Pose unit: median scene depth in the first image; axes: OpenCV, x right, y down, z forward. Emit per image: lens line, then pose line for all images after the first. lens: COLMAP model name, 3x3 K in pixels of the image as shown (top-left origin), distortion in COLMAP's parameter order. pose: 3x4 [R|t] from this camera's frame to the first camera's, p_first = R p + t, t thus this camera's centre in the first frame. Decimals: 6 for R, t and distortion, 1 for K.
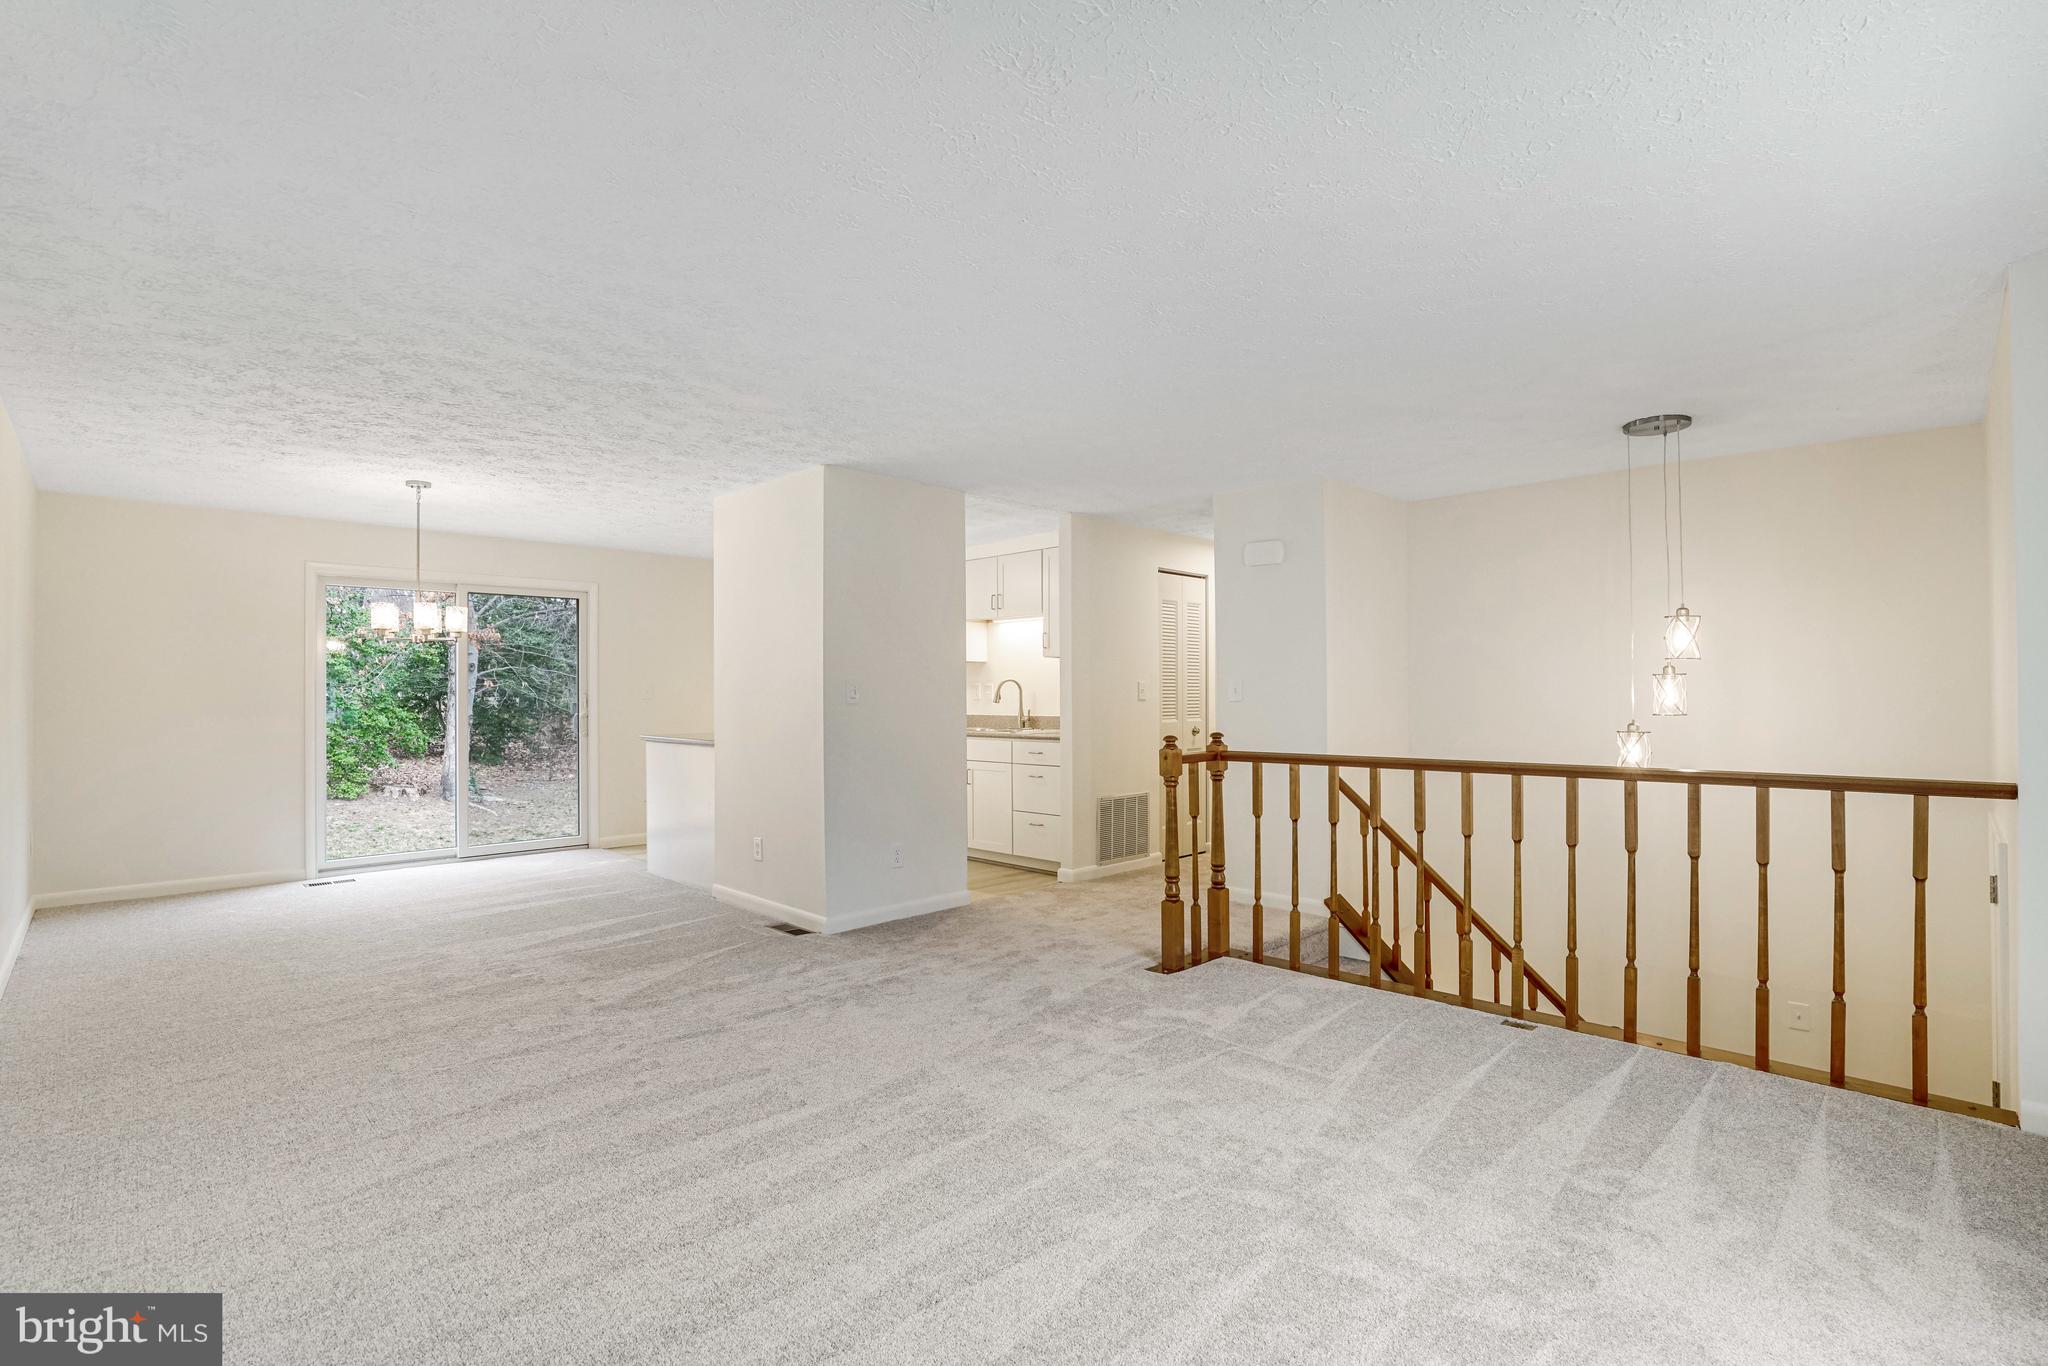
lens RADIAL K [[957.1, 0, 1021.7], [0, 957.1, 675.6], [0, 0, 1]] dist [-0.053930, 0.021109]
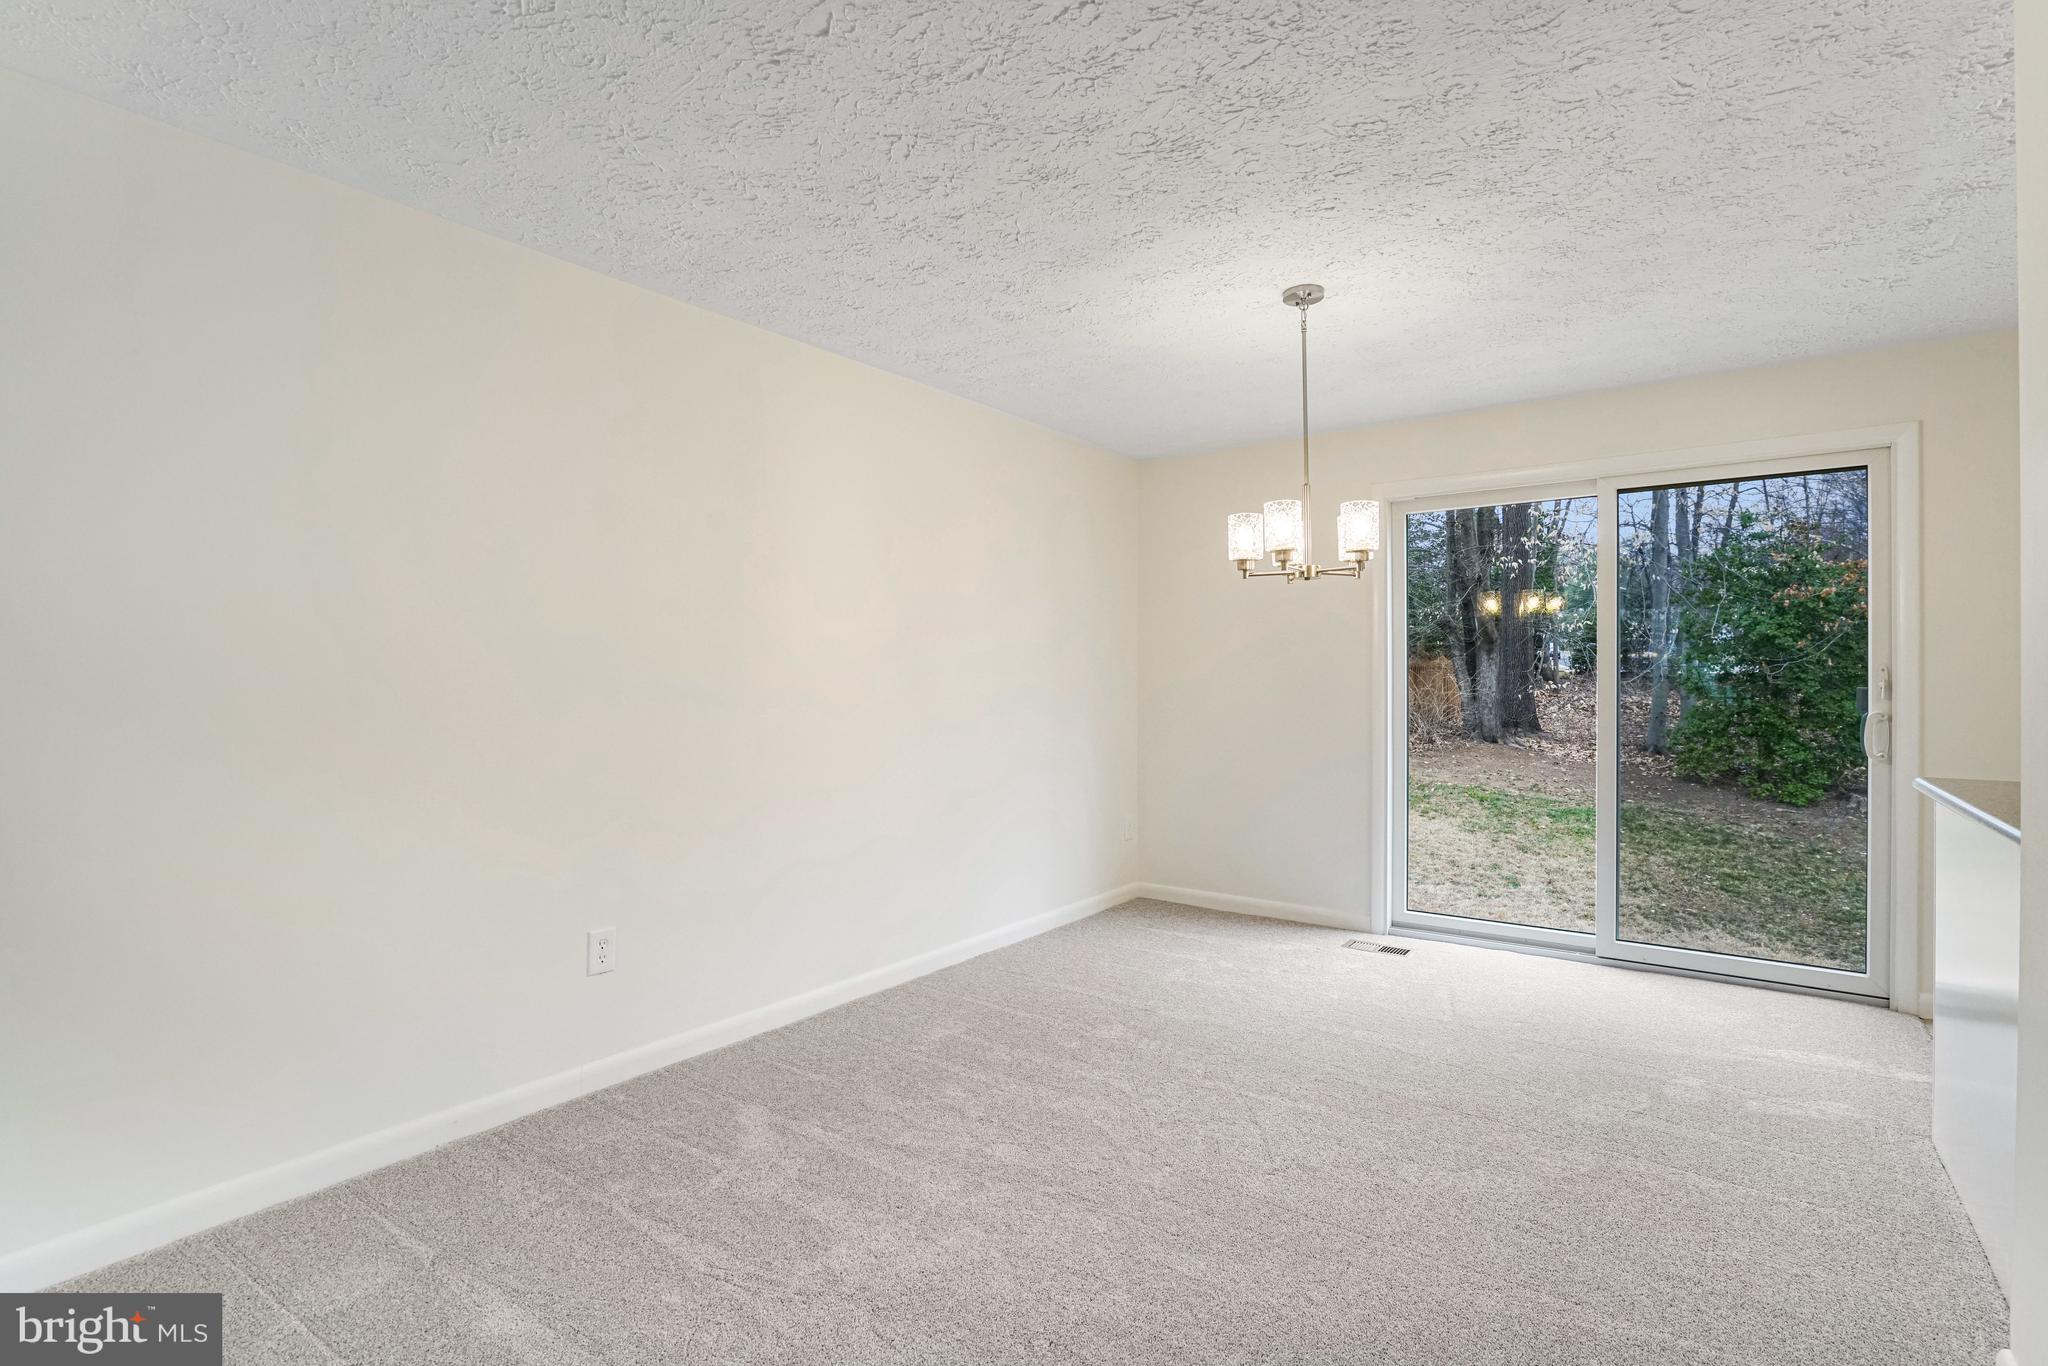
lens RADIAL K [[957.1, 0, 1021.7], [0, 957.1, 675.6], [0, 0, 1]] dist [-0.053930, 0.021109]
pose [[0.153719, 0.002016, -0.988112, -0.070977], [0.018818, 0.999811, 0.004968, 0.009758], [0.987935, -0.019358, 0.153652, 0.463361]]
